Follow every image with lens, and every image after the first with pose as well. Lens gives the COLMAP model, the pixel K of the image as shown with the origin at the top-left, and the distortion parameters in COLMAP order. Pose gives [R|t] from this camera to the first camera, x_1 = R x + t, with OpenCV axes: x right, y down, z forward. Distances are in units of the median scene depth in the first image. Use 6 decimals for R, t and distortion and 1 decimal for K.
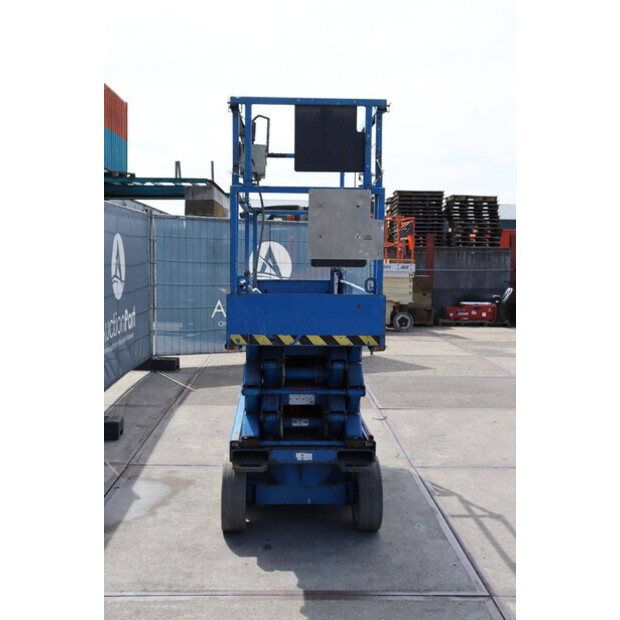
lens RADIAL K [[761.5, 0, 310.0], [0, 761.5, 310.0], [0, 0, 1]] dist [0.015239, 0.008805]
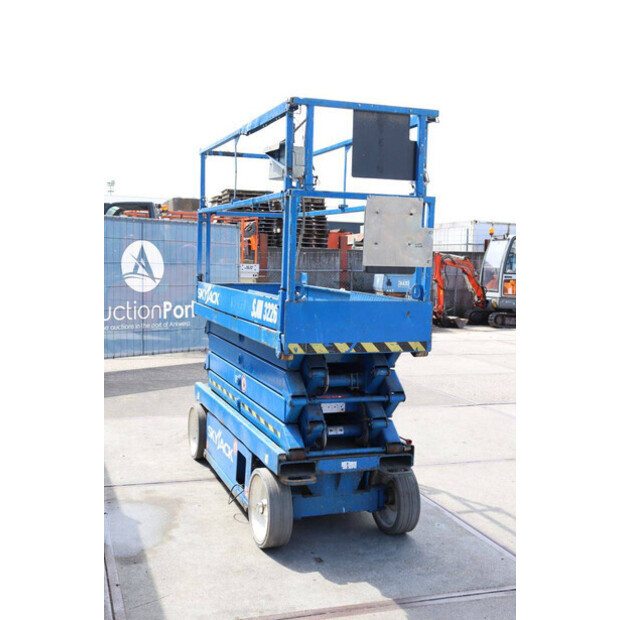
lens RADIAL K [[771.9, 0, 310.0], [0, 771.9, 310.0], [0, 0, 1]] dist [0.018877, 0.026544]
pose [[0.956994, -0.010109, 0.289931, -0.343276], [0.009578, 0.999949, 0.003248, -0.012640], [-0.289949, -0.000331, 0.957042, 0.054719]]
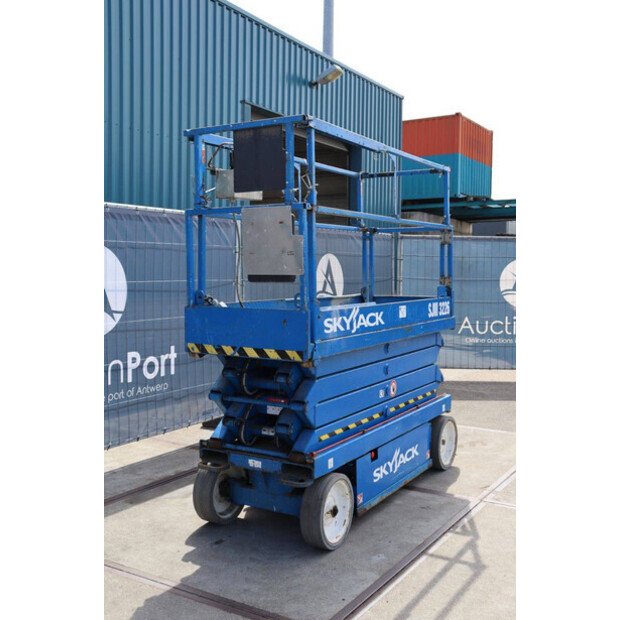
lens RADIAL K [[714.4, 0, 310.0], [0, 714.4, 310.0], [0, 0, 1]] dist [-0.016810, 0.059545]
pose [[0.831945, 0.023697, -0.554351, 0.590107], [-0.035949, 0.999290, -0.011234, -0.009881], [0.553692, 0.029275, 0.832207, 0.219413]]
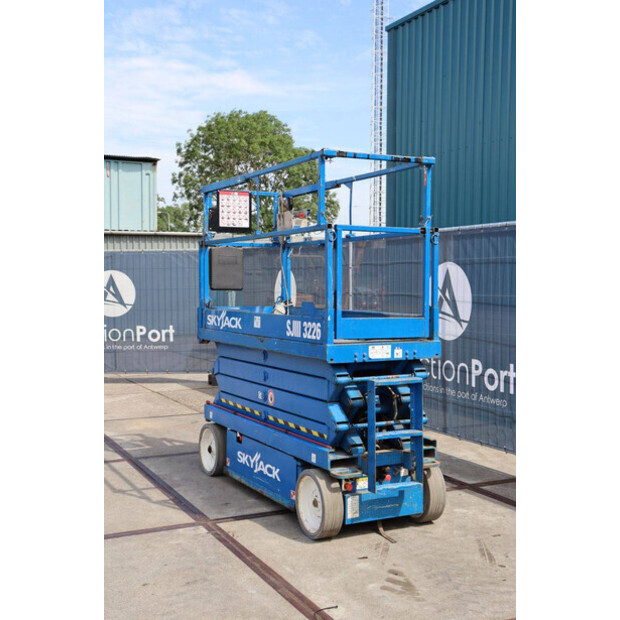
lens RADIAL K [[807.6, 0, 310.0], [0, 807.6, 310.0], [0, 0, 1]] dist [0.020057, 0.013928]
pose [[-0.914134, -0.001464, -0.405409, 0.548365], [-0.045135, 0.994144, 0.098183, -0.183815], [0.402891, 0.108050, -0.908848, 2.536073]]
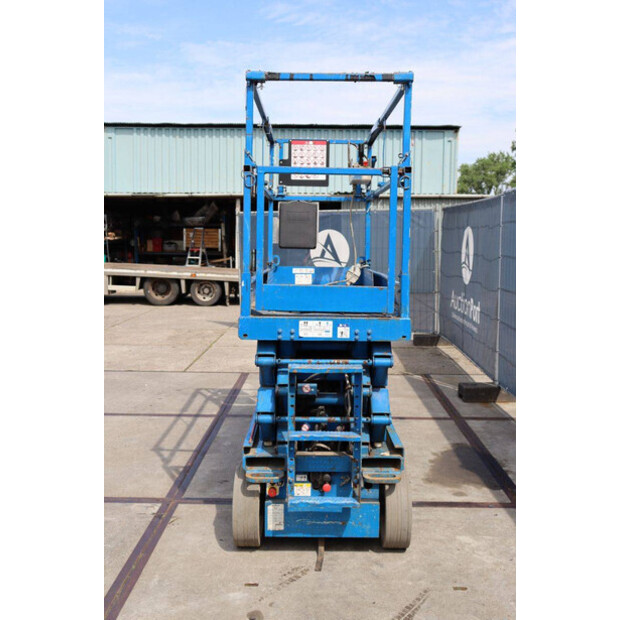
lens RADIAL K [[714.4, 0, 310.0], [0, 714.4, 310.0], [0, 0, 1]] dist [-0.016810, 0.059545]
pose [[-0.998529, -0.029473, 0.045504, -0.053632], [-0.021217, 0.984817, 0.172296, -0.173831], [-0.049892, 0.171077, -0.983994, 2.311546]]
